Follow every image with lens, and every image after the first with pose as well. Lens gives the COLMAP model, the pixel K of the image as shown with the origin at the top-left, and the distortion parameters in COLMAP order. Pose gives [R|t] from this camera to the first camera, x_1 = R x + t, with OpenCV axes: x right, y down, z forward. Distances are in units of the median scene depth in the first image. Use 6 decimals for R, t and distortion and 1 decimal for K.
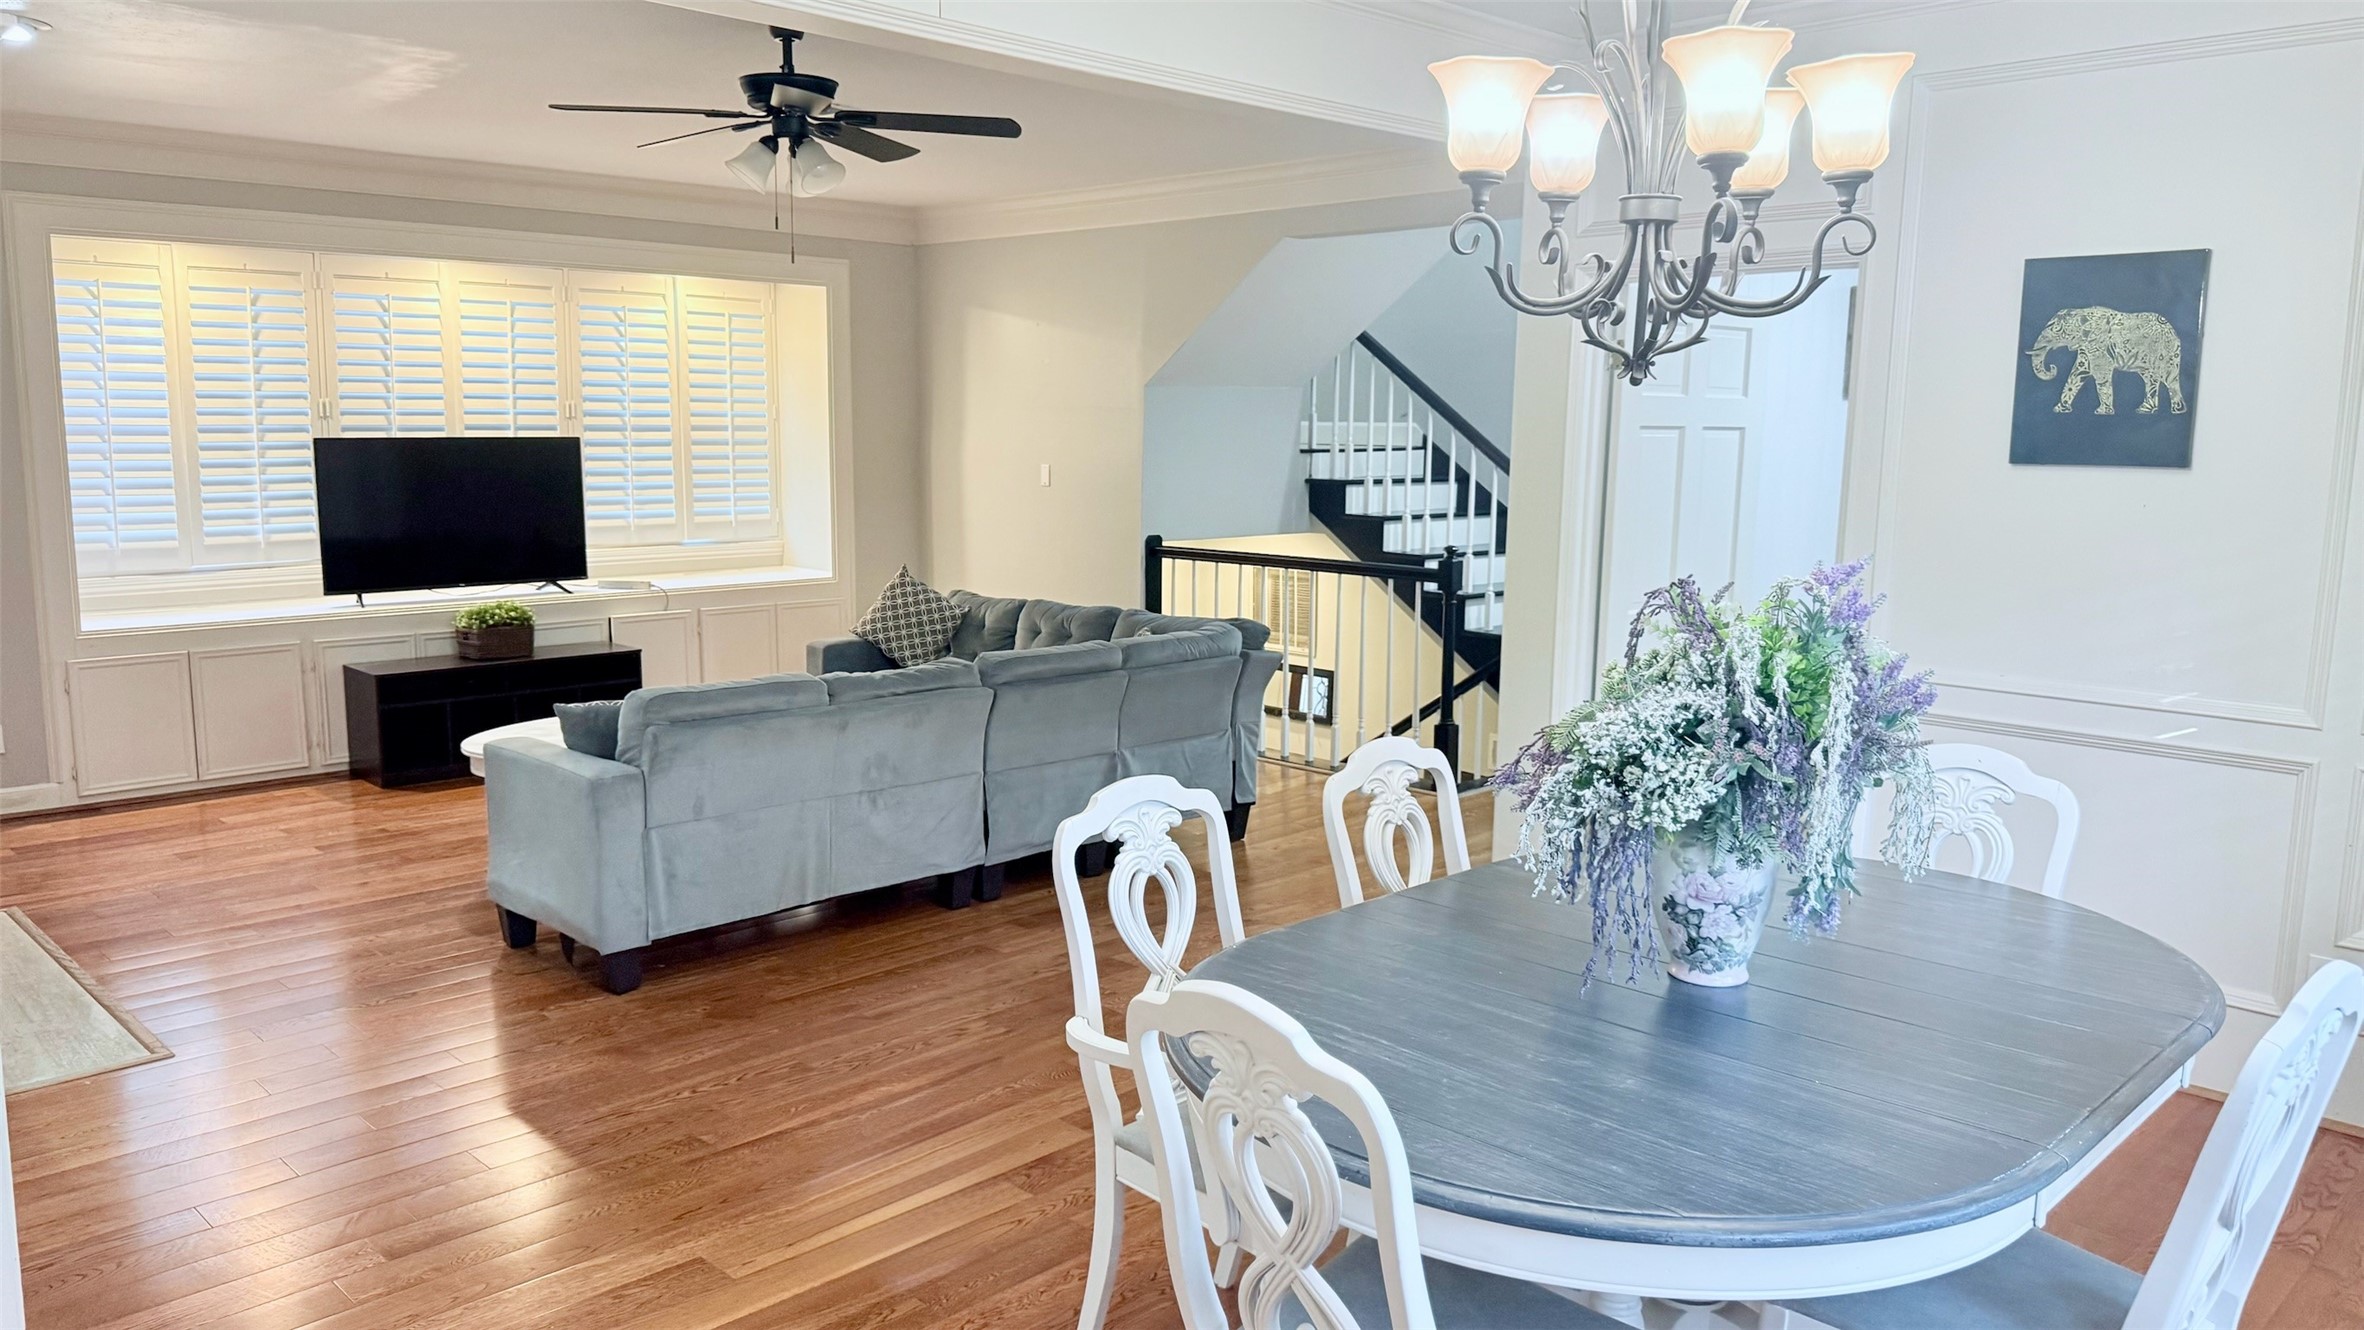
lens RADIAL K [[1661.1, 0, 1182.0], [0, 1661.1, 665.0], [0, 0, 1]] dist [0.024644, -0.116822]
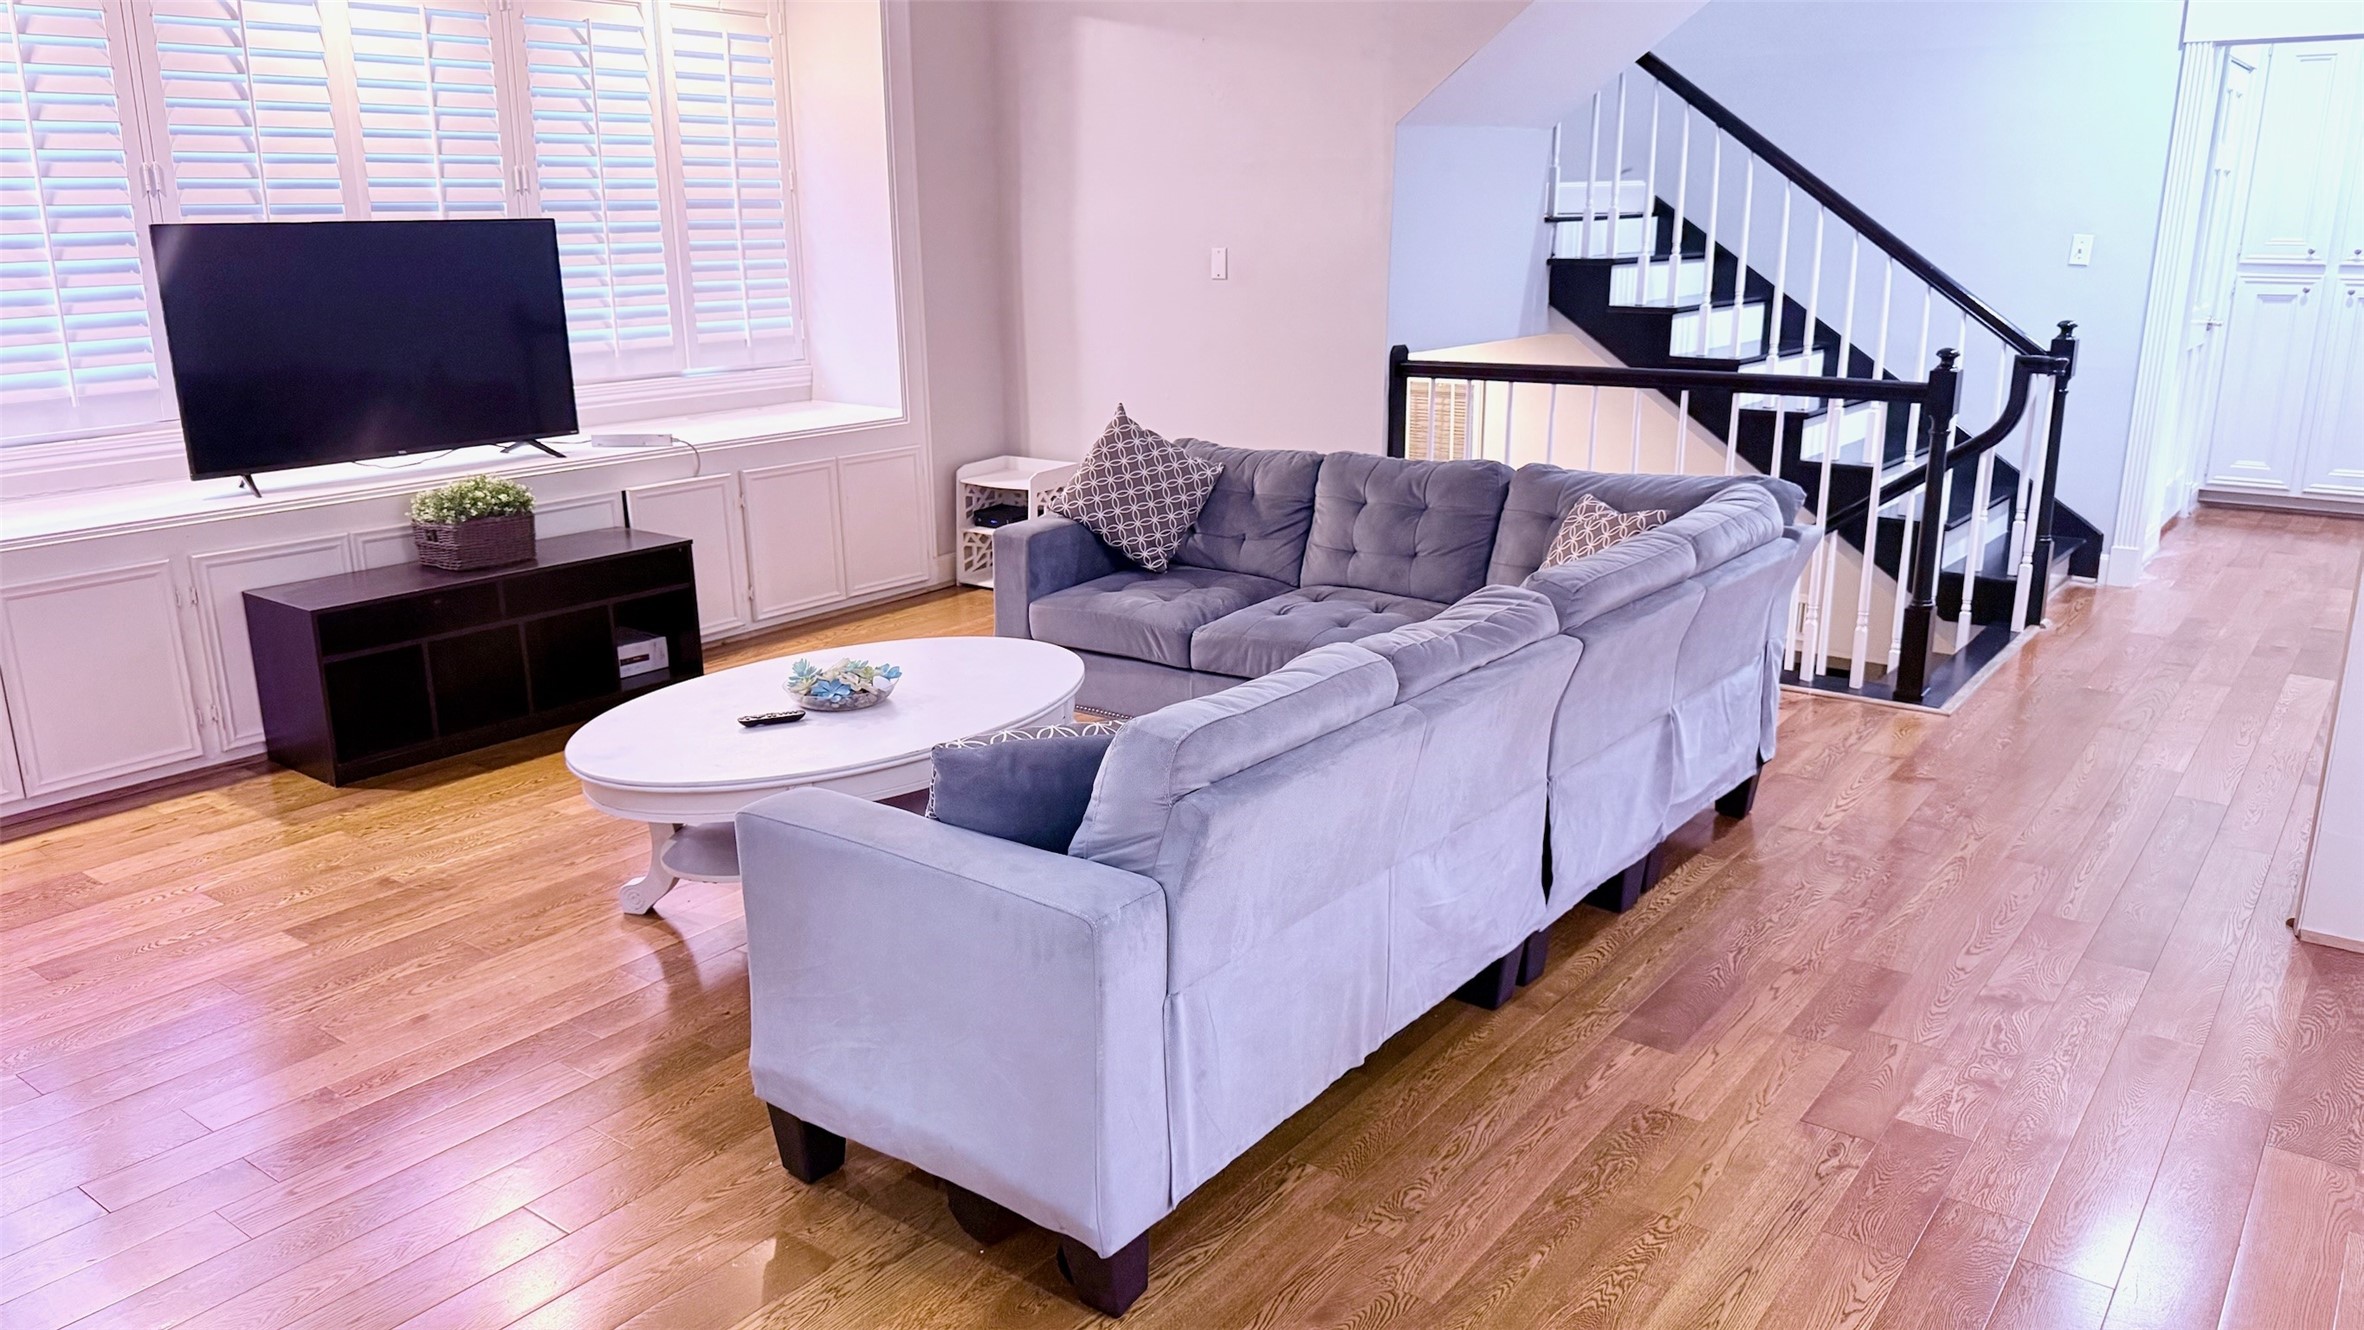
lens RADIAL K [[1702.1, 0, 1171.0], [0, 1702.1, 668.5], [0, 0, 1]] dist [0.078480, -0.133982]
pose [[0.992947, -0.049704, 0.107637, -0.214161], [0.036517, 0.991957, 0.121189, -0.035414], [-0.112795, -0.116404, 0.986776, 0.293298]]
